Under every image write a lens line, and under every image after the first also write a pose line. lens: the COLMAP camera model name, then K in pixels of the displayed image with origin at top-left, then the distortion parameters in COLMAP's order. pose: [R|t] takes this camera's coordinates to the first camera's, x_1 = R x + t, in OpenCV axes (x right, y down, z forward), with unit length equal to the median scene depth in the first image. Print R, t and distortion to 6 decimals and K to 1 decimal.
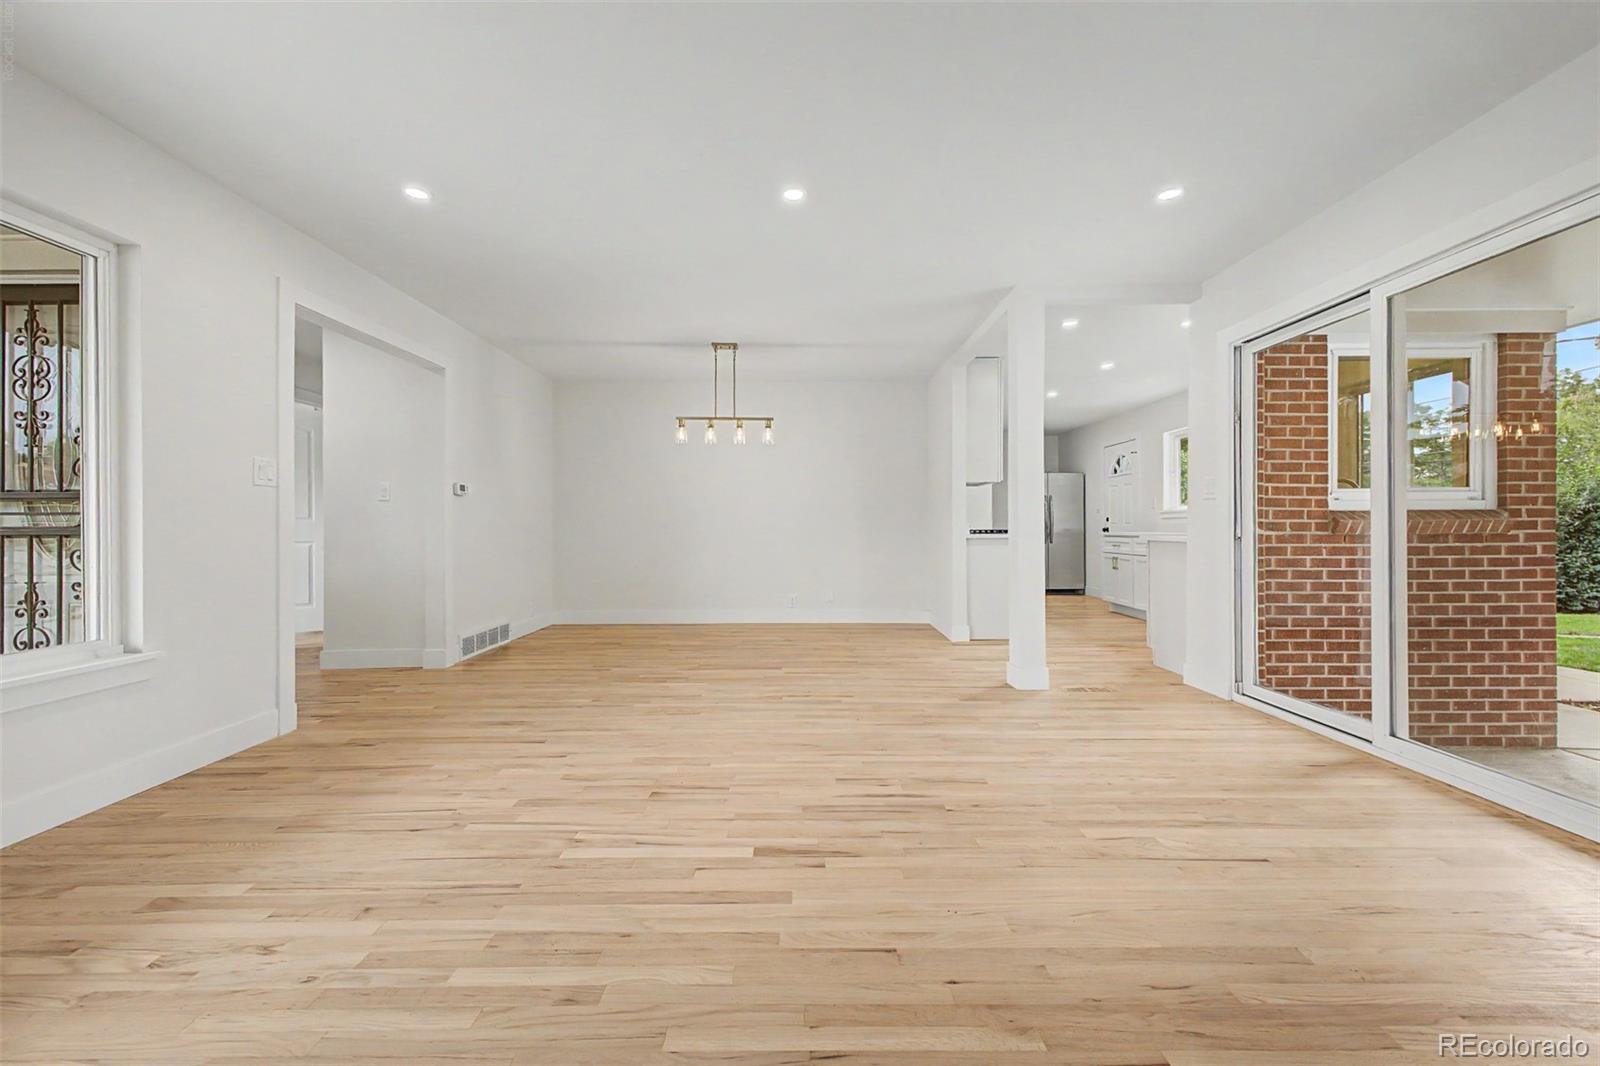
lens RADIAL K [[628.1, 0, 802.0], [0, 628.1, 523.8], [0, 0, 1]] dist [0.023881, -0.010213]
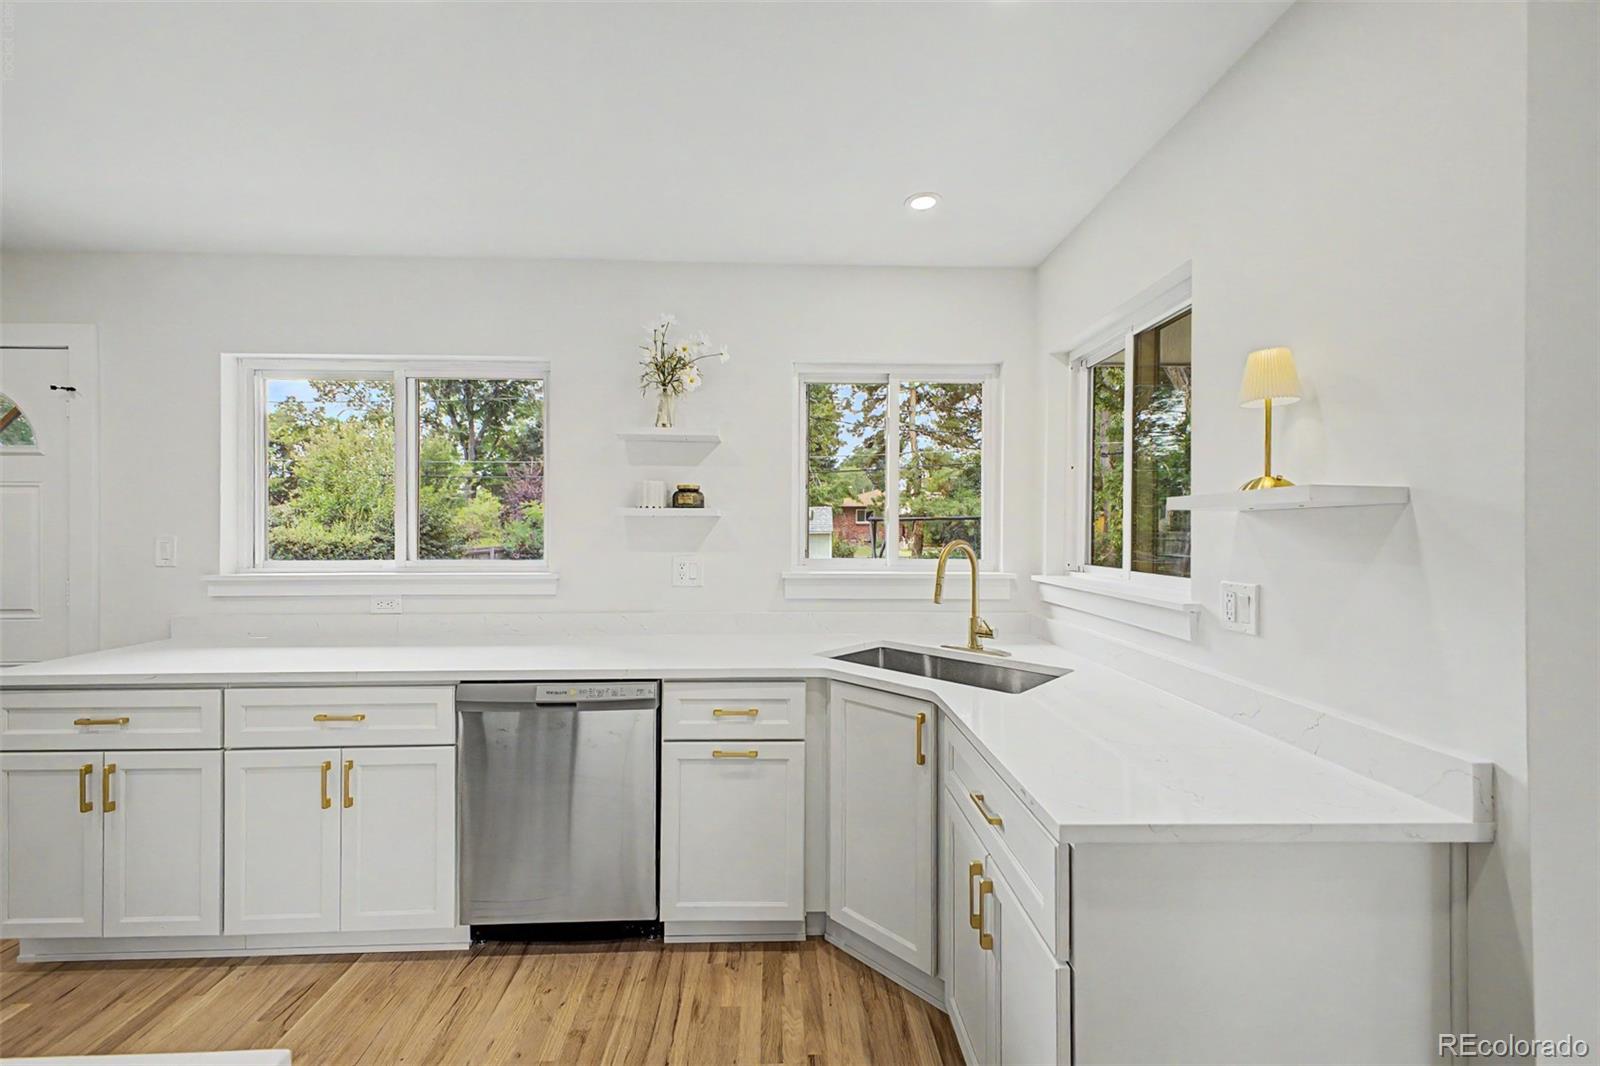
lens RADIAL K [[628.7, 0, 798.5], [0, 628.7, 531.8], [0, 0, 1]] dist [0.023425, -0.006588]
pose [[-0.030548, -0.000431, 0.999533, 0.601131], [-0.006390, 0.999980, 0.000236, -0.134859], [-0.999513, -0.006380, -0.030550, 1.978641]]
